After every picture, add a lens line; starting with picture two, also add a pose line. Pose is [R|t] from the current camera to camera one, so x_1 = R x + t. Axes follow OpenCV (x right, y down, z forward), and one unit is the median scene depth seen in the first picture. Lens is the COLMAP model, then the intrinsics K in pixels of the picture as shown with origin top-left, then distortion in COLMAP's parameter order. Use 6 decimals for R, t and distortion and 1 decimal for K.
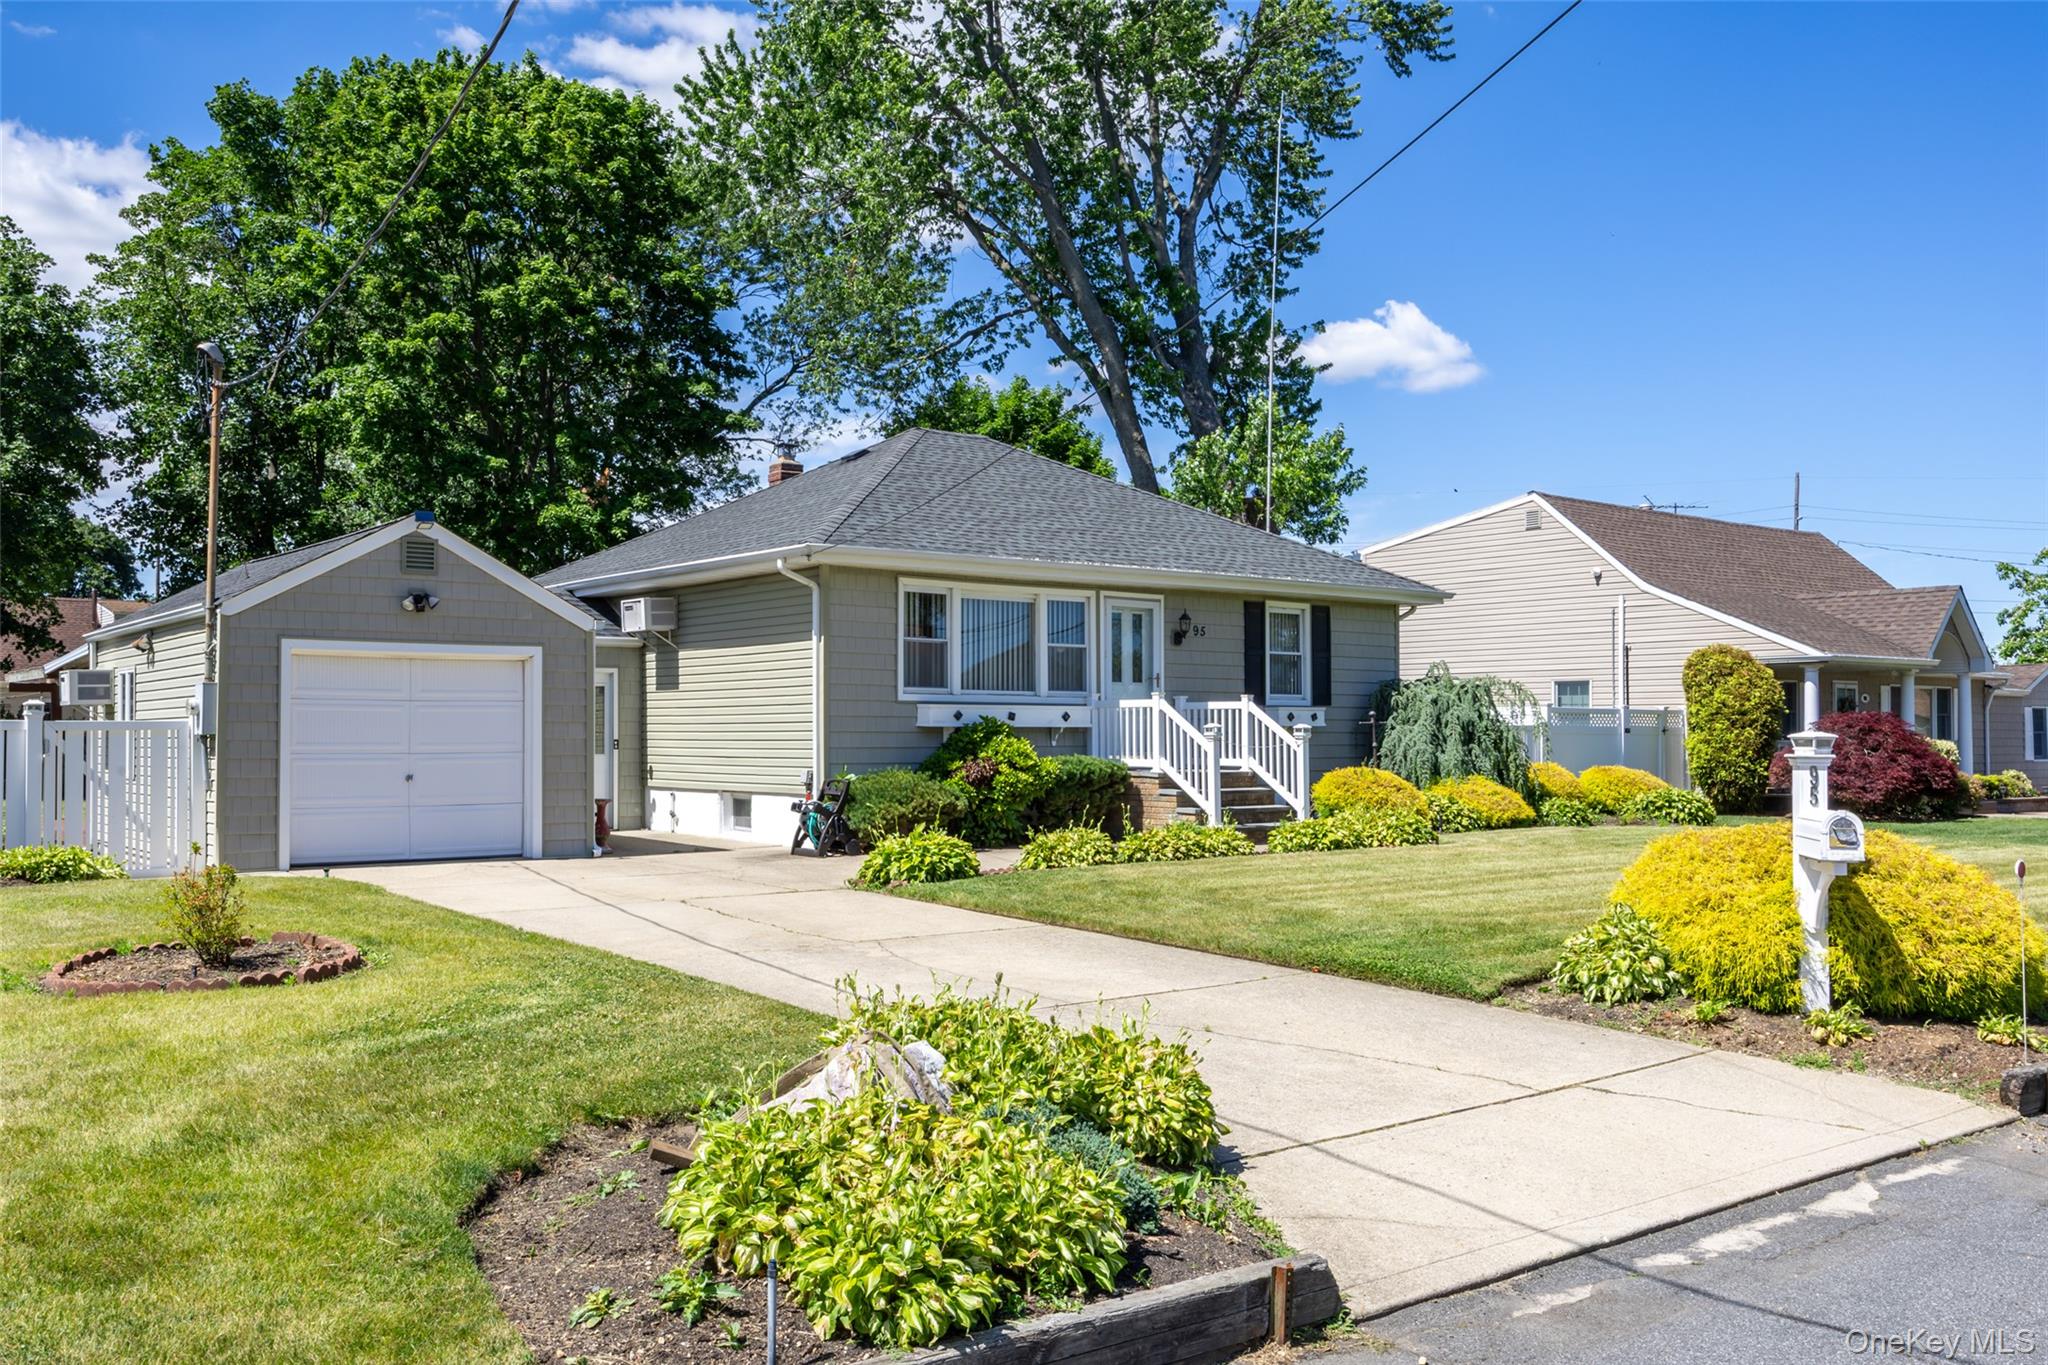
lens RADIAL K [[1736.4, 0, 1024.0], [0, 1736.4, 682.5], [0, 0, 1]] dist [0.038049, -0.002003]
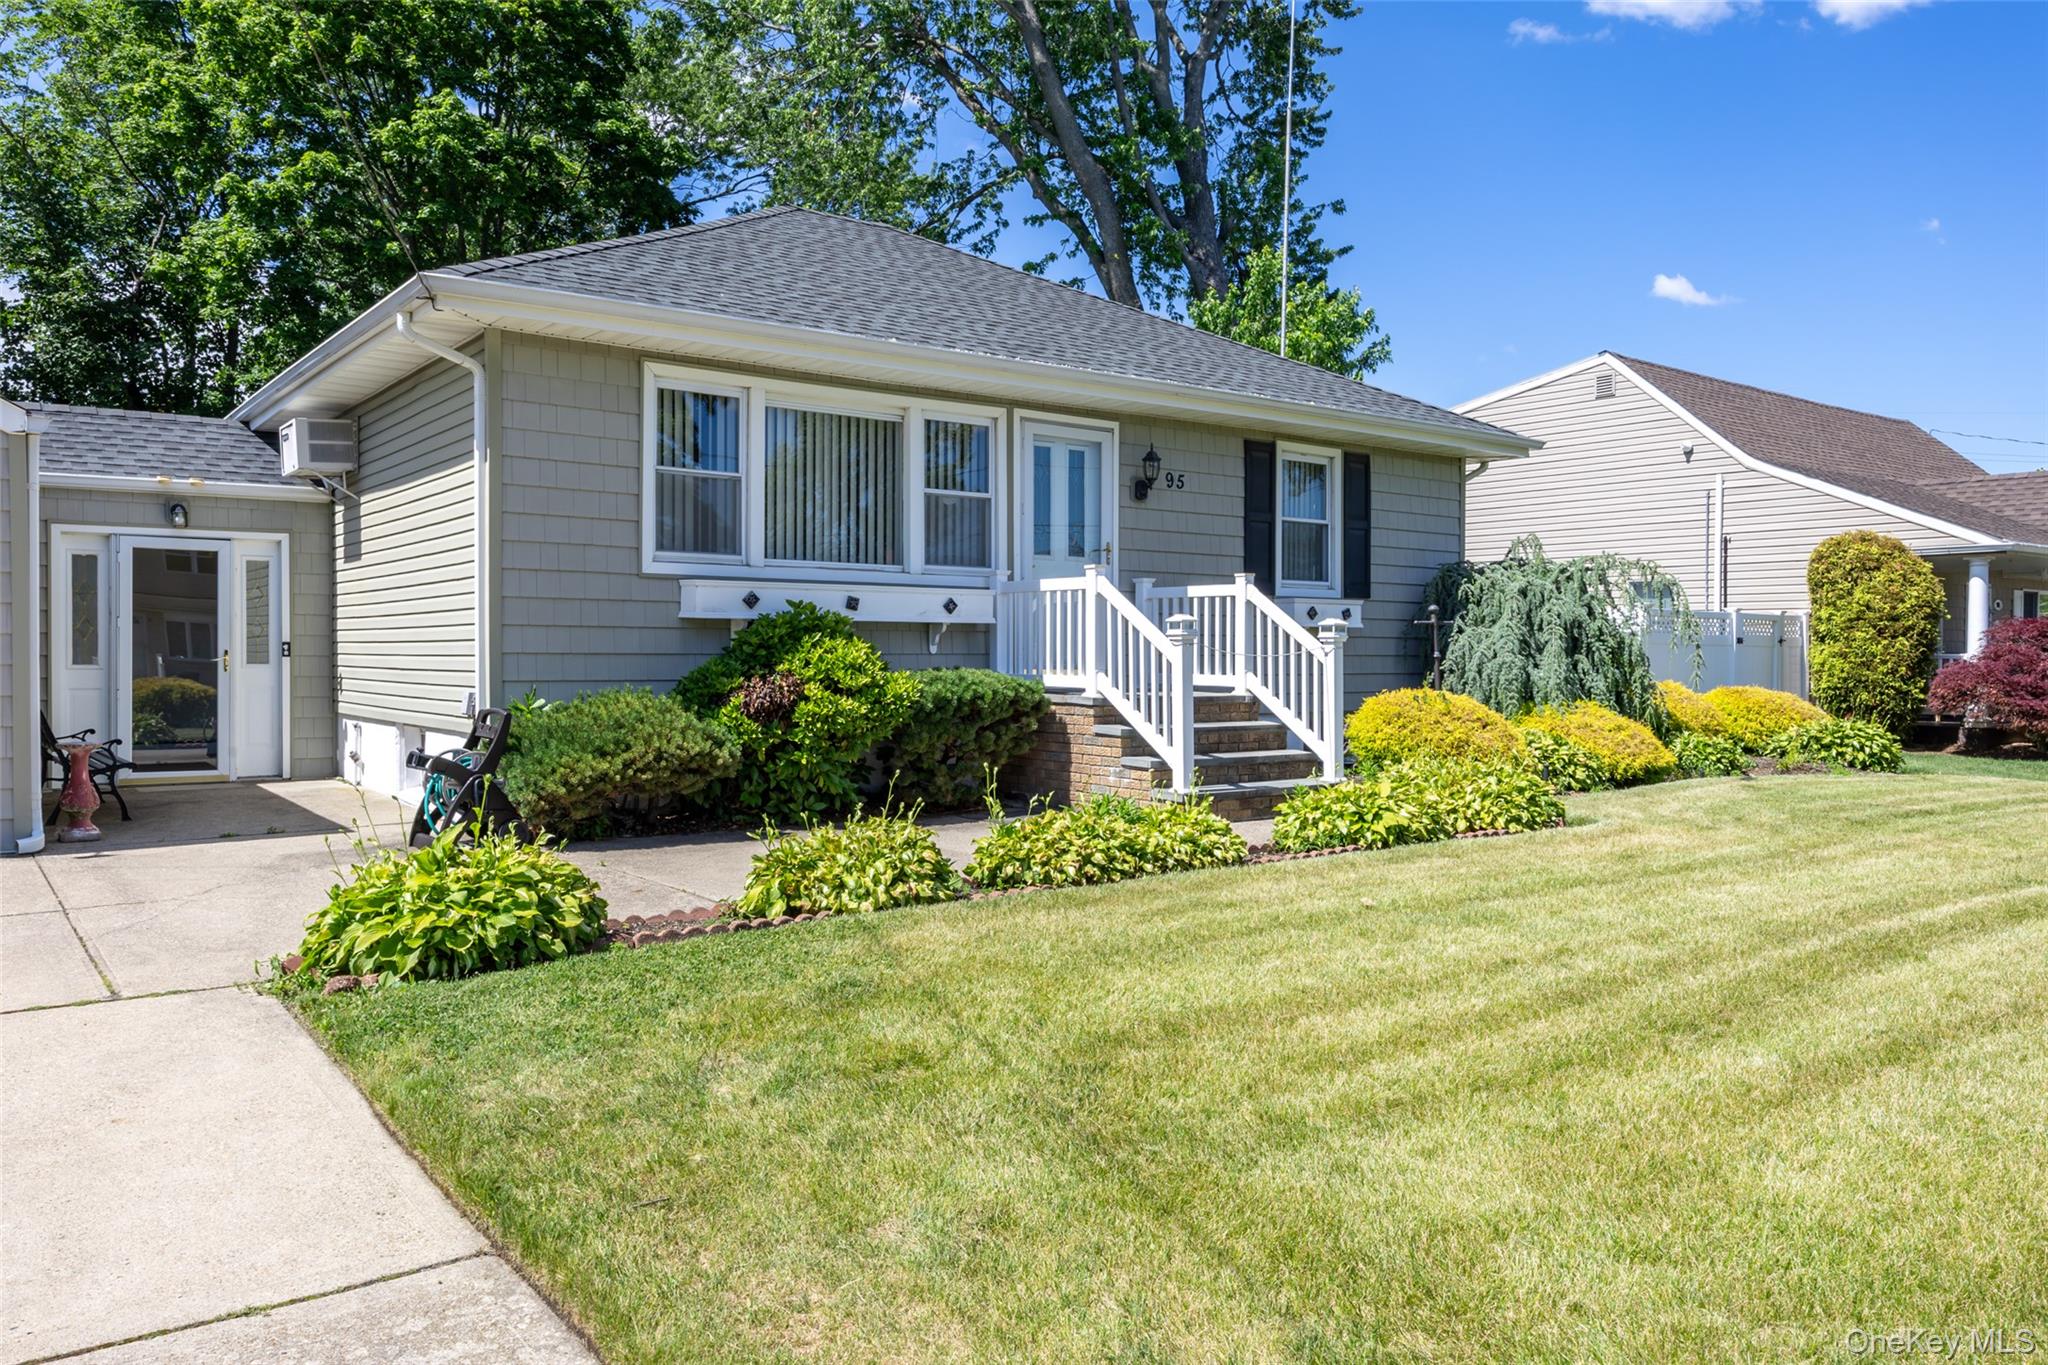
lens RADIAL K [[1461.4, 0, 1024.0], [0, 1461.4, 682.5], [0, 0, 1]] dist [0.000314, 0.000920]
pose [[0.999422, 0.004891, -0.033627, 0.063737], [-0.003201, 0.998737, 0.050132, 0.019332], [0.033830, -0.049995, 0.998176, 0.447450]]
